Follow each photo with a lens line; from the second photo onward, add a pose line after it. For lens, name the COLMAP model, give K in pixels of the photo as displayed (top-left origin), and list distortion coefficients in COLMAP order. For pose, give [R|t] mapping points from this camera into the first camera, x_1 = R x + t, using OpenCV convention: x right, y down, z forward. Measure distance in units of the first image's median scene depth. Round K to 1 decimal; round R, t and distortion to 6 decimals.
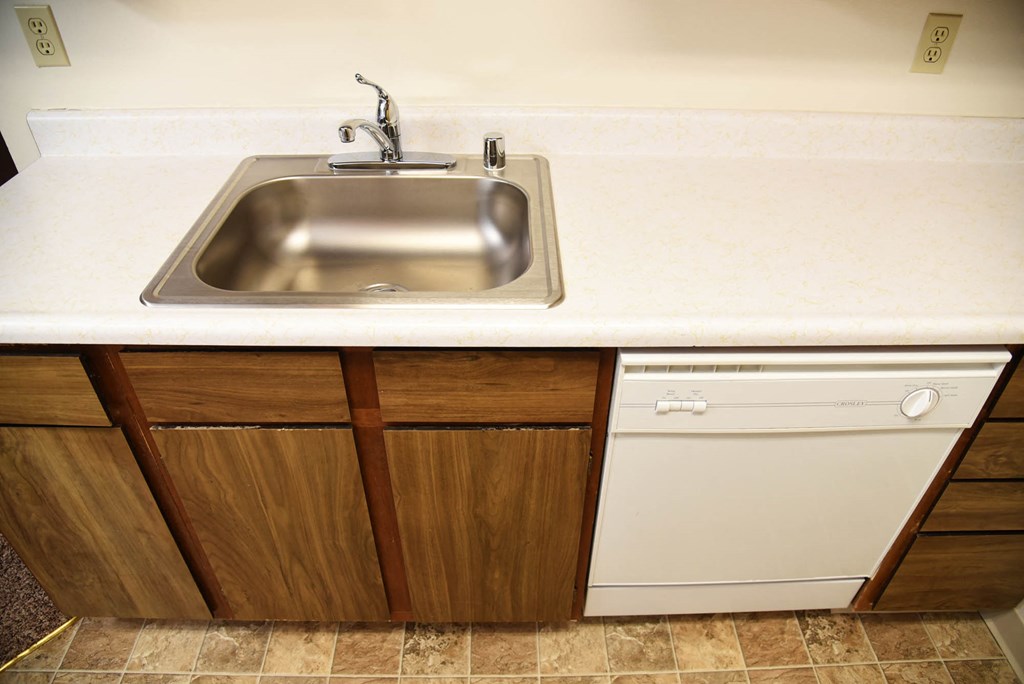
lens RADIAL K [[682.5, 0, 512.0], [0, 682.5, 342.0], [0, 0, 1]] dist [-0.114371, 0.055535]
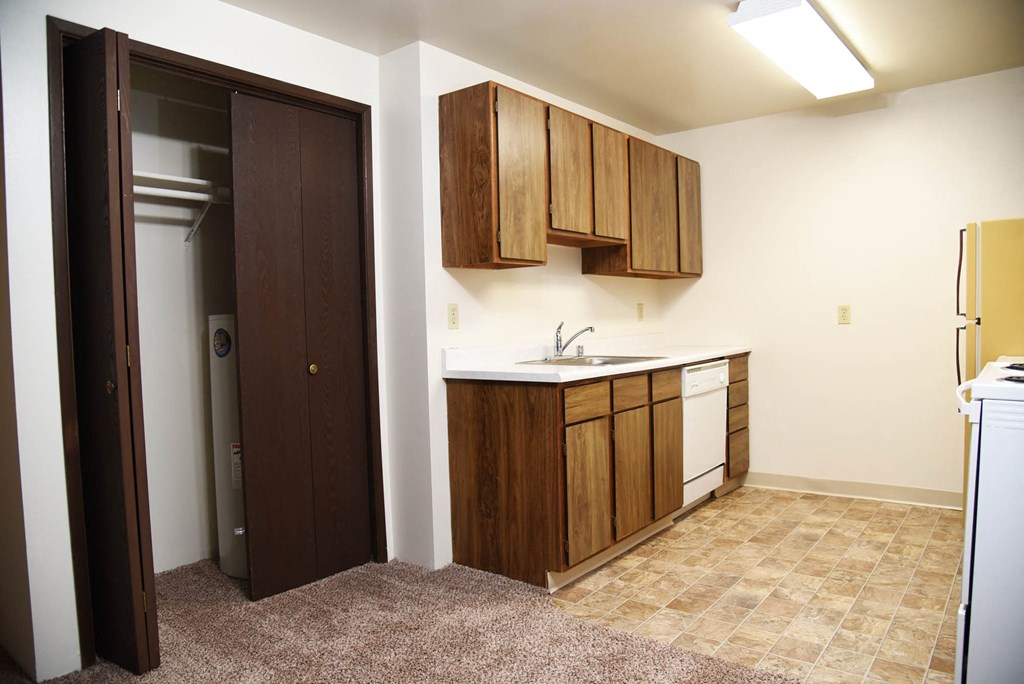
lens RADIAL K [[682.5, 0, 512.0], [0, 682.5, 342.0], [0, 0, 1]] dist [-0.114371, 0.055535]
pose [[0.641697, -0.051554, 0.765223, -2.147746], [0.491014, 0.794077, -0.358254, 0.505001], [-0.589177, 0.605626, 0.534871, -0.319586]]
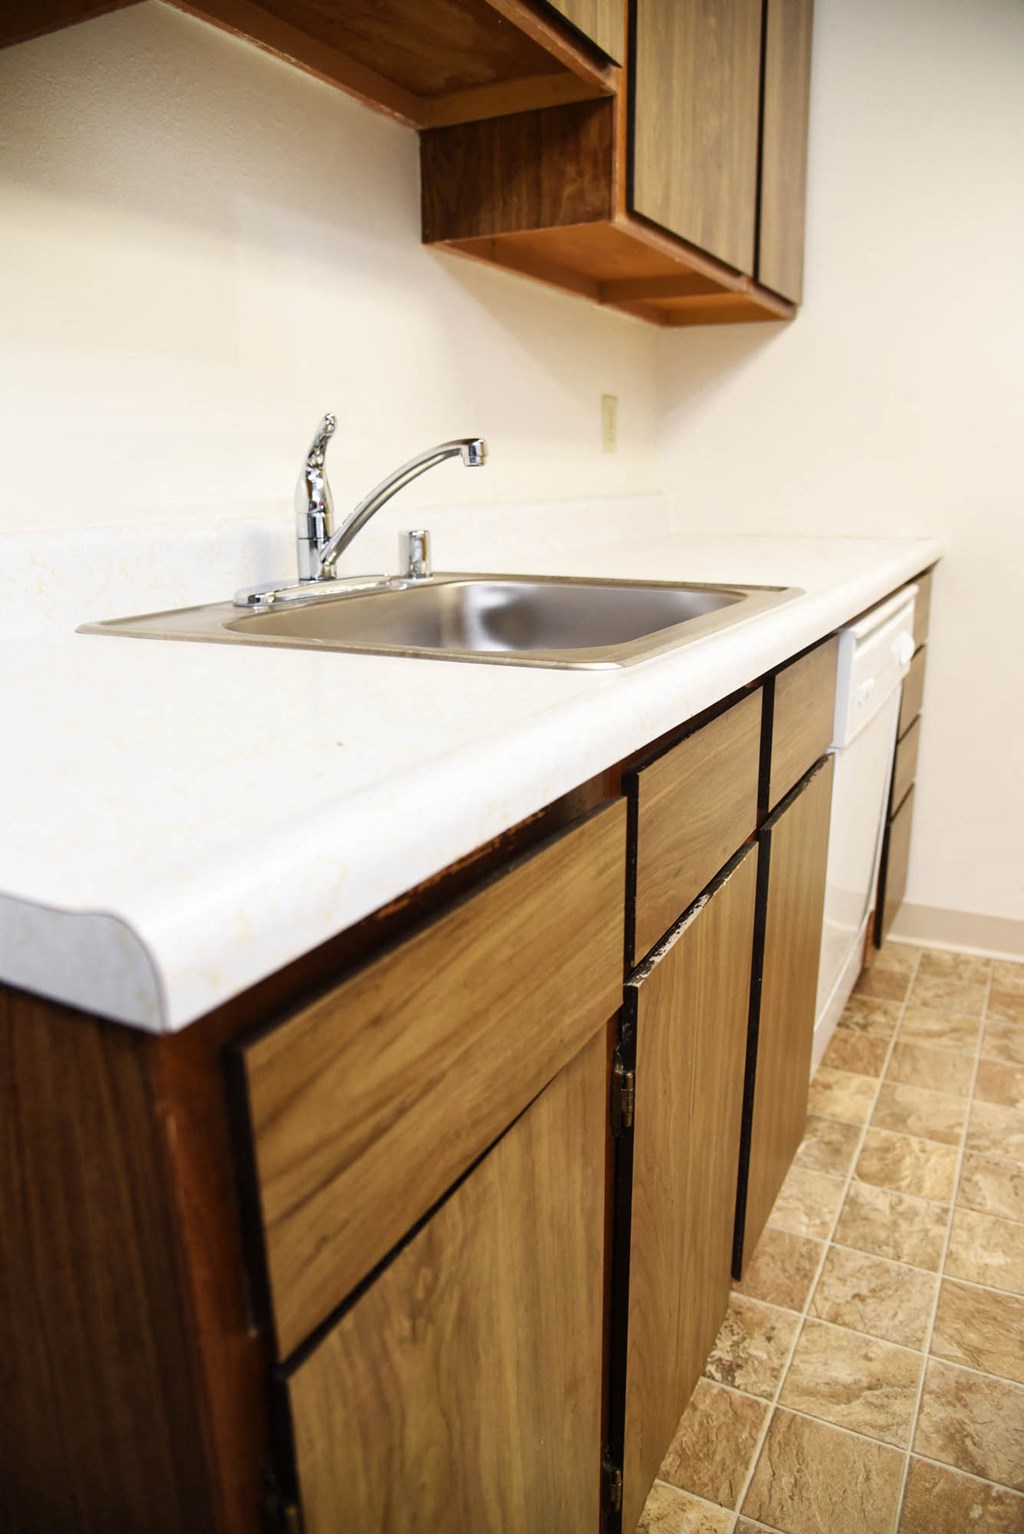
lens RADIAL K [[1022.4, 0, 512.0], [0, 1022.4, 767.0], [0, 0, 1]] dist [-0.114371, 0.055535]
pose [[0.485615, -0.249746, 0.837738, -0.798805], [0.542861, 0.837298, -0.065068, 0.007102], [-0.685186, 0.486373, 0.542182, 0.457645]]
